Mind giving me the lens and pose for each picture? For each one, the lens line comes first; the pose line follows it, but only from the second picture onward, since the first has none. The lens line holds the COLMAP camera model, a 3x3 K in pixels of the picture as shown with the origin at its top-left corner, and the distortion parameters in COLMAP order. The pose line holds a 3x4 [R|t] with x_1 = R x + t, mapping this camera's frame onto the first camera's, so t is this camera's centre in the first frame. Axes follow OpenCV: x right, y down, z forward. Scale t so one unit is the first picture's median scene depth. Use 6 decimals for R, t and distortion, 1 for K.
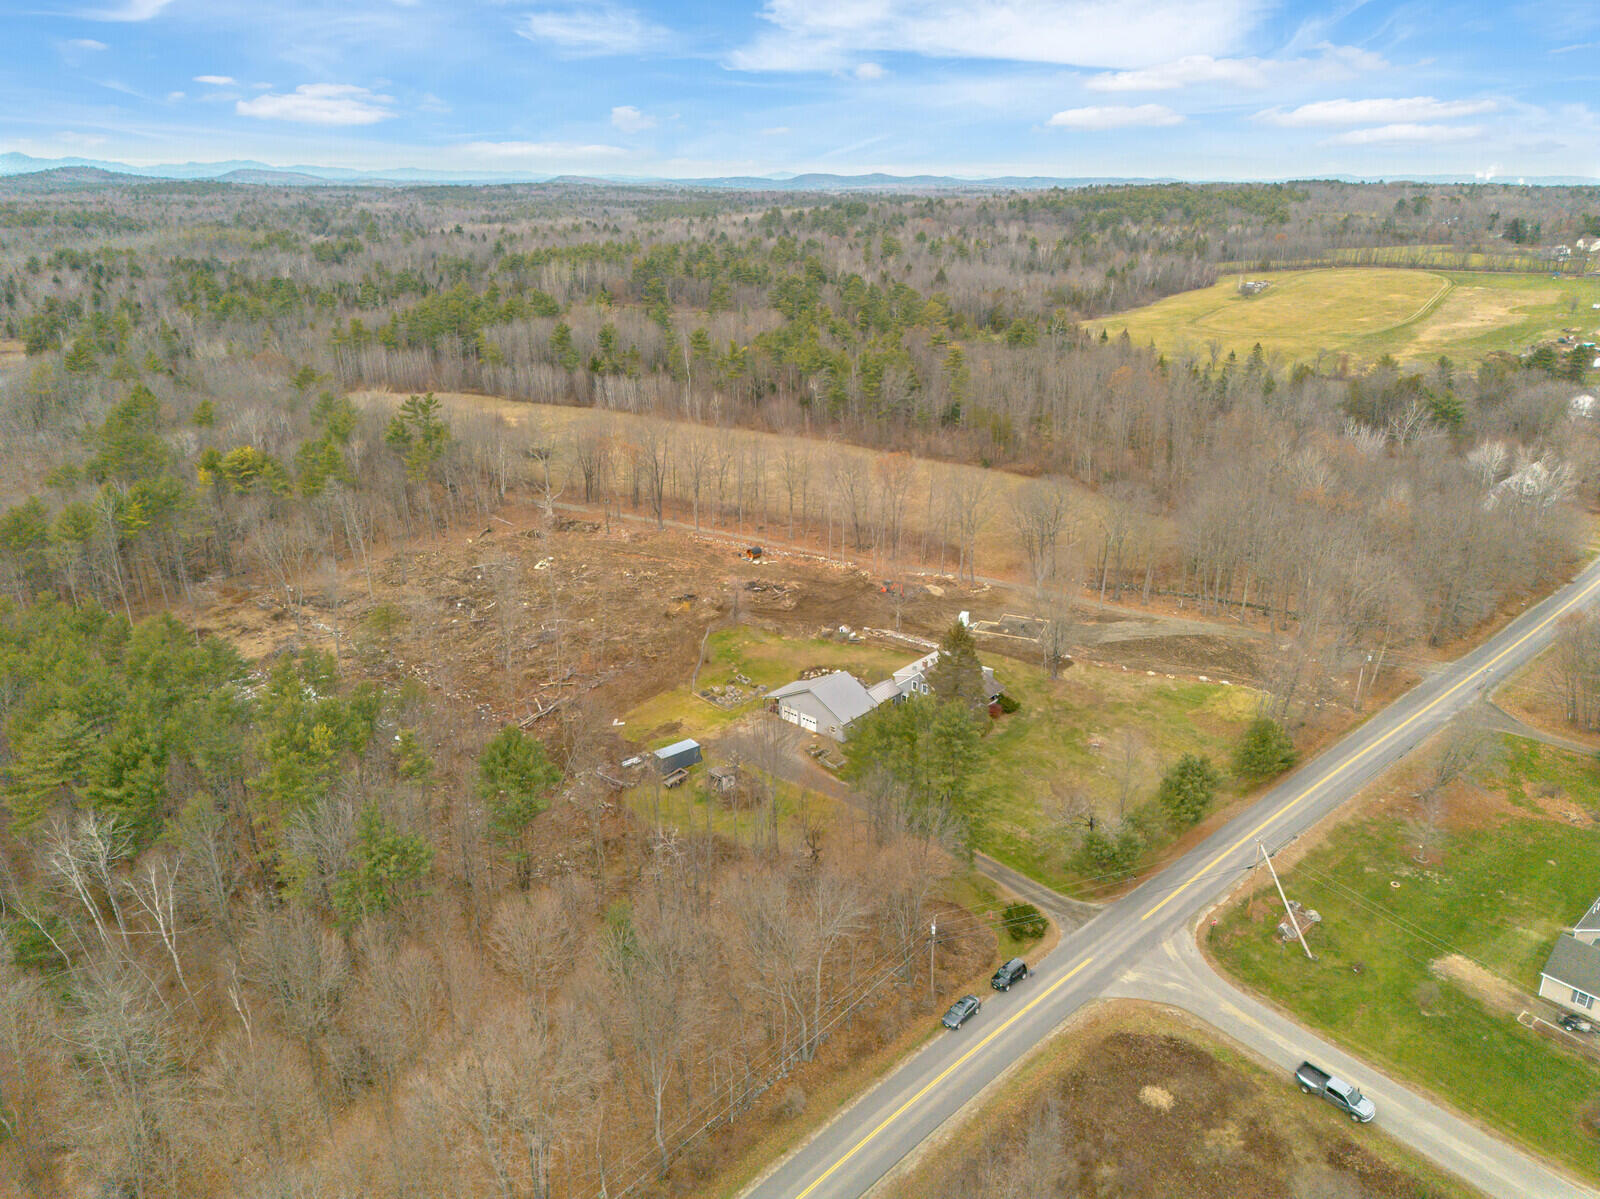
lens RADIAL K [[1115.9, 0, 802.2], [0, 1115.9, 597.6], [0, 0, 1]] dist [0.081809, -0.079224]
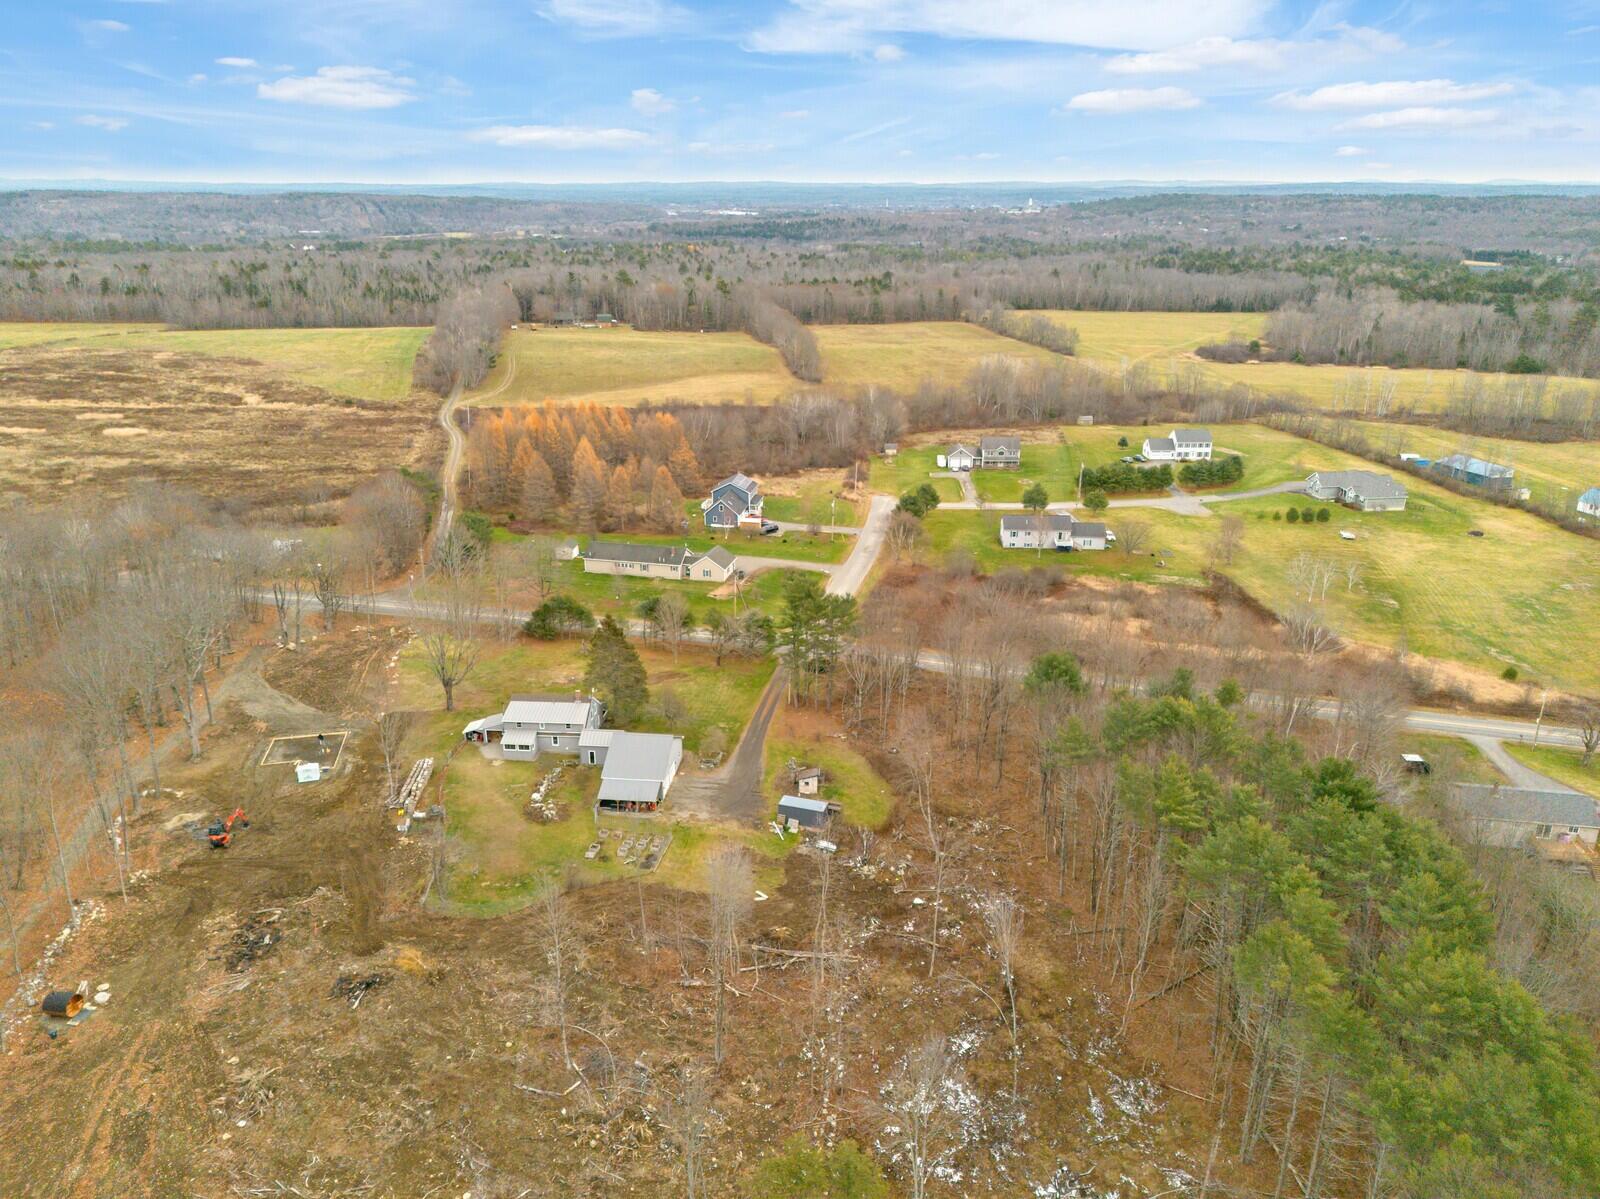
lens RADIAL K [[1130.2, 0, 803.6], [0, 1130.2, 599.2], [0, 0, 1]] dist [0.078752, -0.073970]
pose [[-0.576078, -0.282207, 0.767134, -0.596617], [0.282340, 0.812045, 0.510751, -0.369391], [-0.767085, 0.510824, -0.388123, 0.958047]]
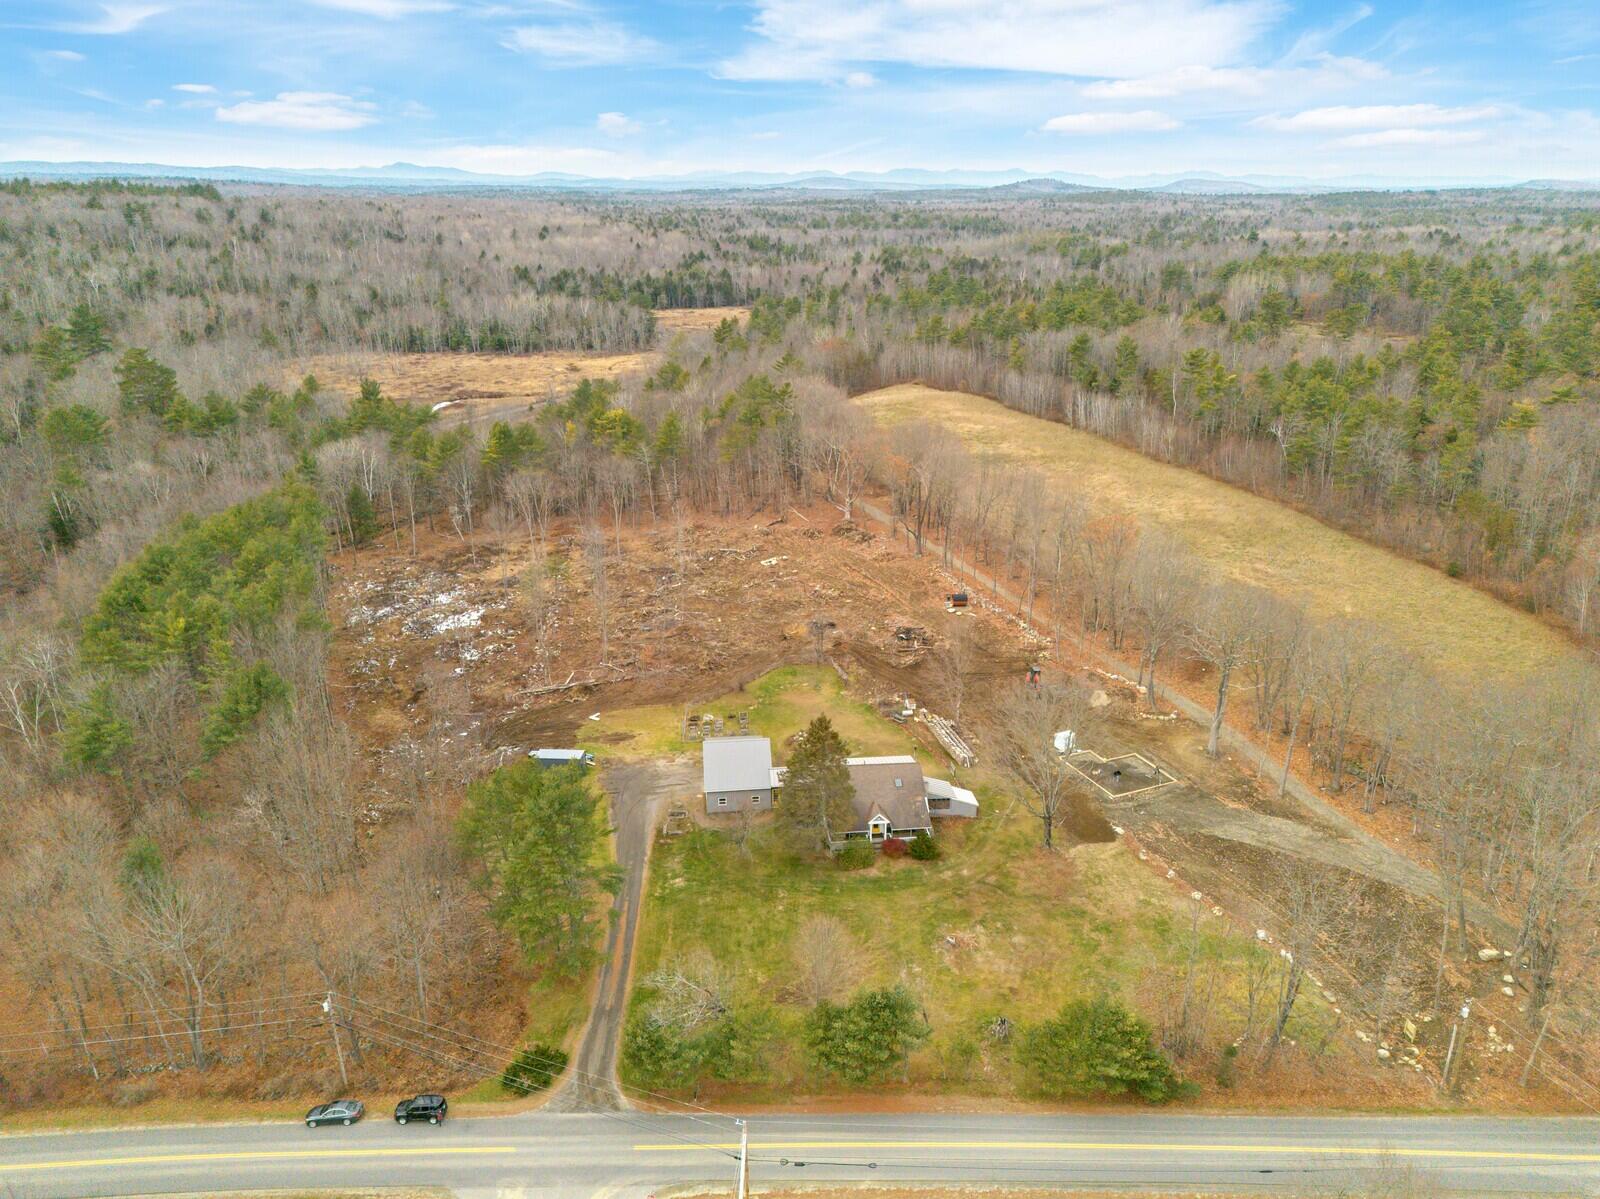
lens RADIAL K [[1125.8, 0, 800.0], [0, 1125.8, 599.5], [0, 0, 1]] dist [0.081022, -0.075766]
pose [[0.735057, 0.232415, -0.636926, 0.468100], [-0.237755, 0.968117, 0.078880, -0.089218], [0.634952, 0.093451, 0.766879, 0.279200]]
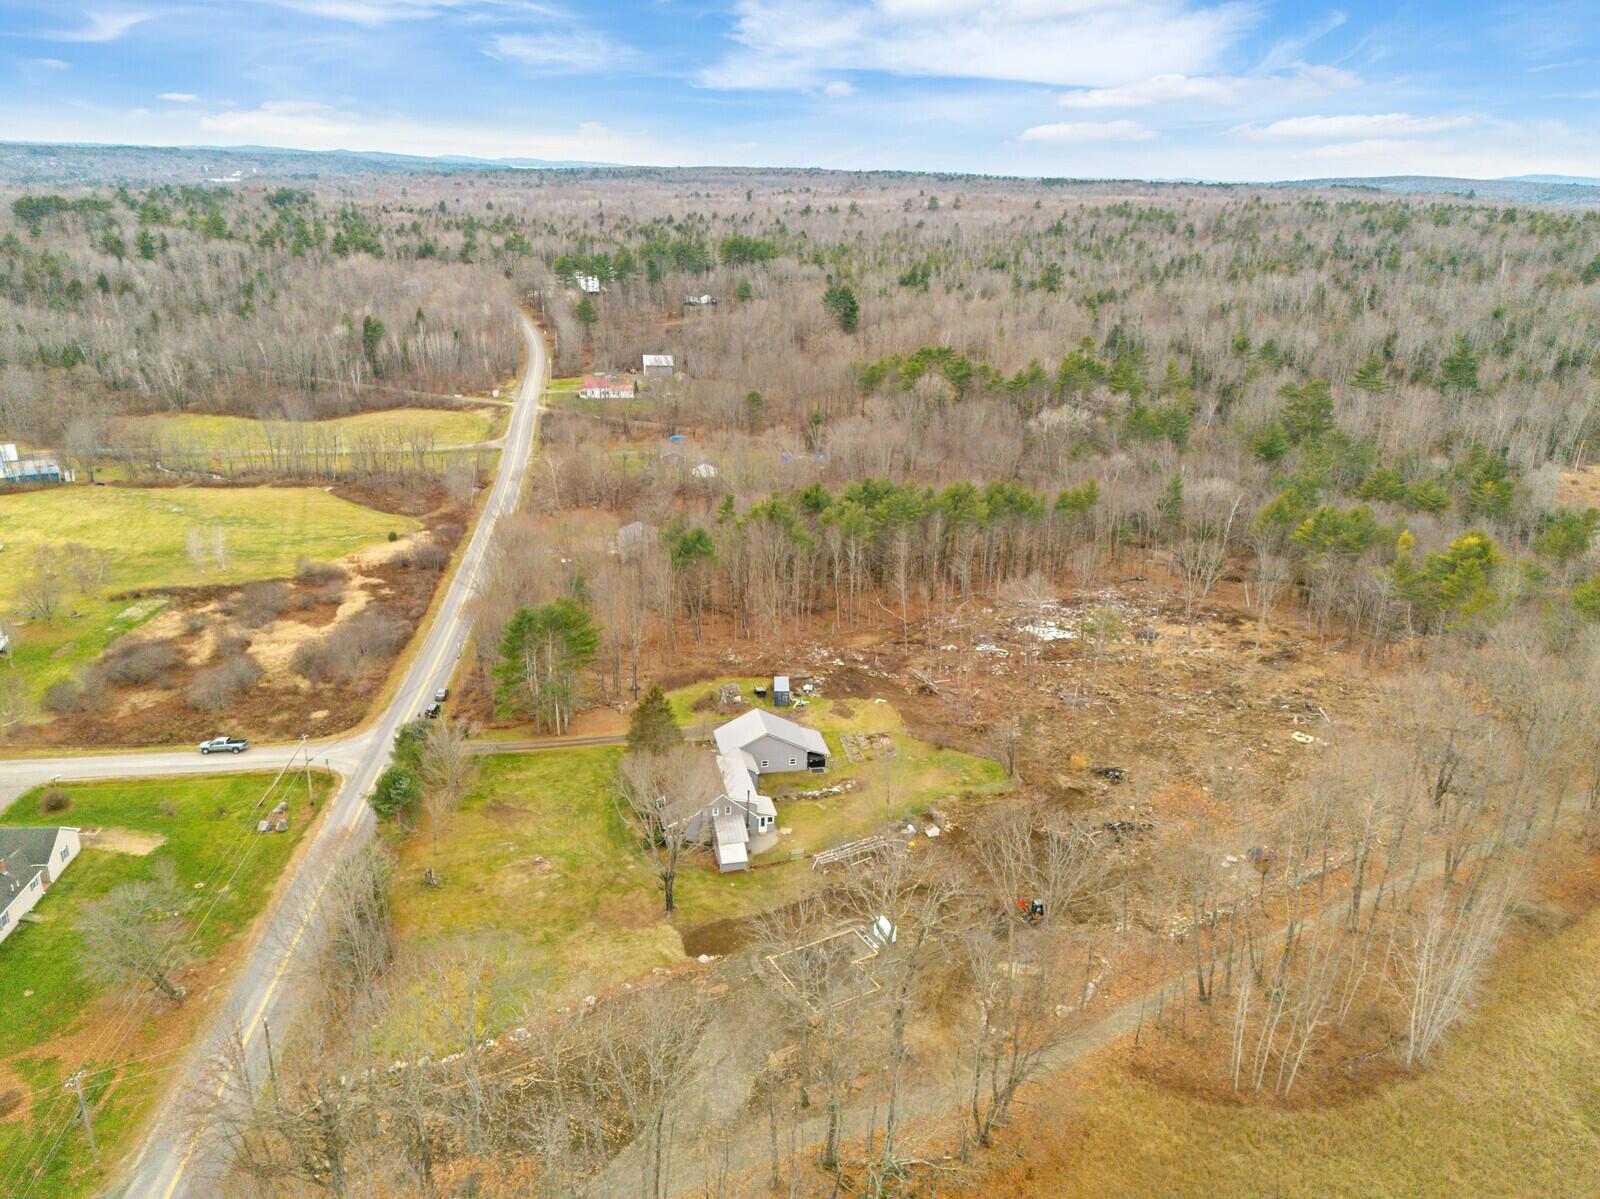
lens RADIAL K [[1172.4, 0, 802.0], [0, 1172.4, 580.1], [0, 0, 1]] dist [0.081875, -0.083506]
pose [[-0.587811, 0.244527, -0.771158, 0.628113], [-0.312982, 0.810263, 0.495496, -0.451162], [0.746003, 0.532616, -0.399749, 1.098592]]
